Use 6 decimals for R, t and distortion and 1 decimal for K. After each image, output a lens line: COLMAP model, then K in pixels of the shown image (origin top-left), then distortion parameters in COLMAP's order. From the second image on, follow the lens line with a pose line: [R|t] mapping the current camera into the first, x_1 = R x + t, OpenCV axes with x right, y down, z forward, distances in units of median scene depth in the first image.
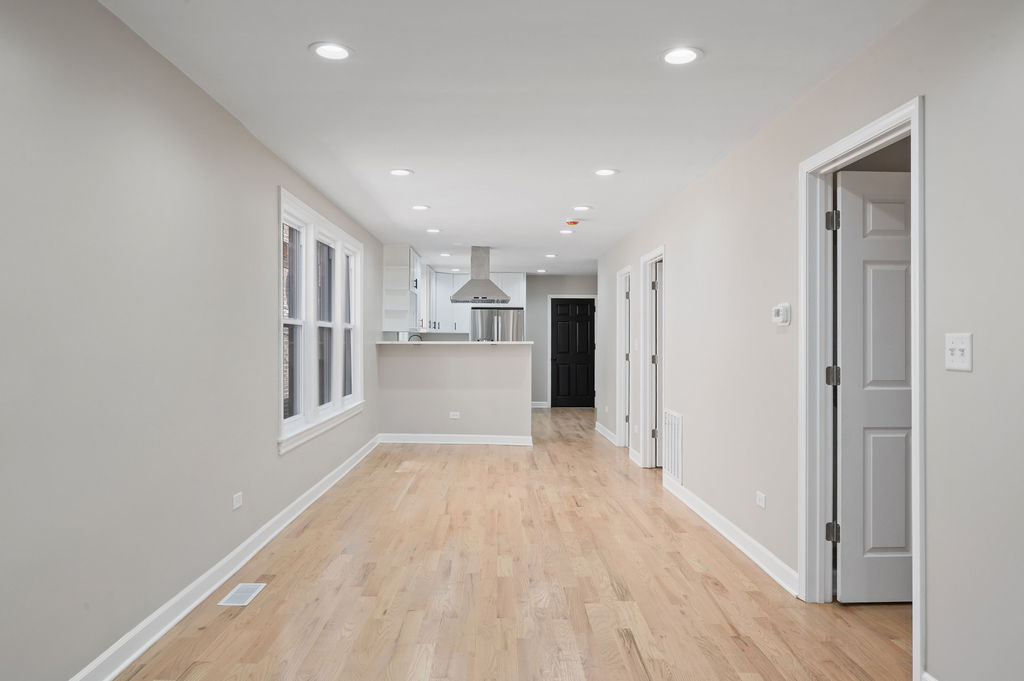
lens RADIAL K [[685.4, 0, 510.6], [0, 685.4, 336.9], [0, 0, 1]] dist [0.004963, 0.000436]
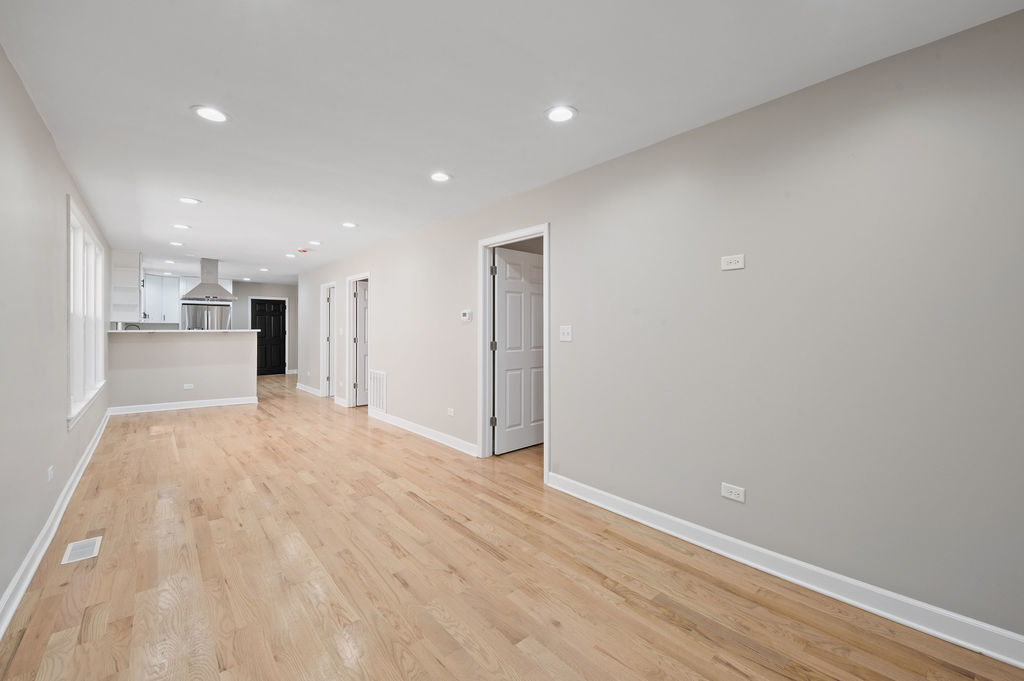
lens RADIAL K [[417.2, 0, 508.2], [0, 417.2, 328.1], [0, 0, 1]] dist [0.002116, 0.000098]
pose [[0.773780, -0.002532, 0.633449, -0.240434], [-0.000677, 0.999988, 0.004825, -0.002342], [-0.633454, -0.004163, 0.773769, 0.001029]]
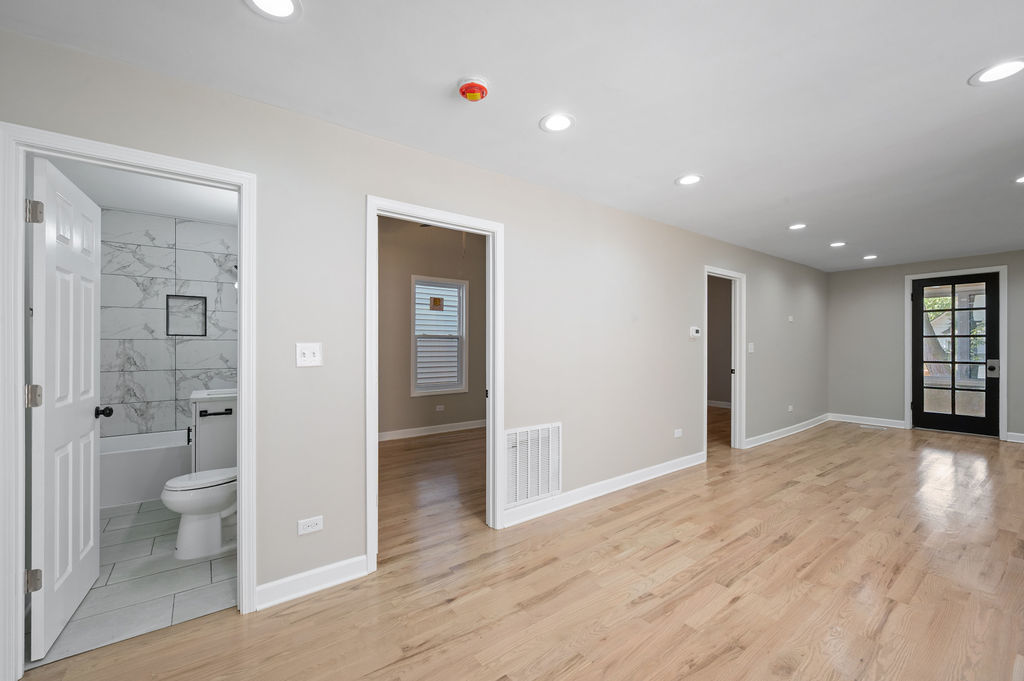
lens RADIAL K [[417.2, 0, 509.7], [0, 417.2, 349.5], [0, 0, 1]] dist [0.002116, 0.000098]
pose [[-0.578932, -0.004769, 0.815362, -0.264370], [-0.002463, 0.999989, 0.004099, 0.013084], [-0.815372, 0.000365, -0.578937, 1.951267]]
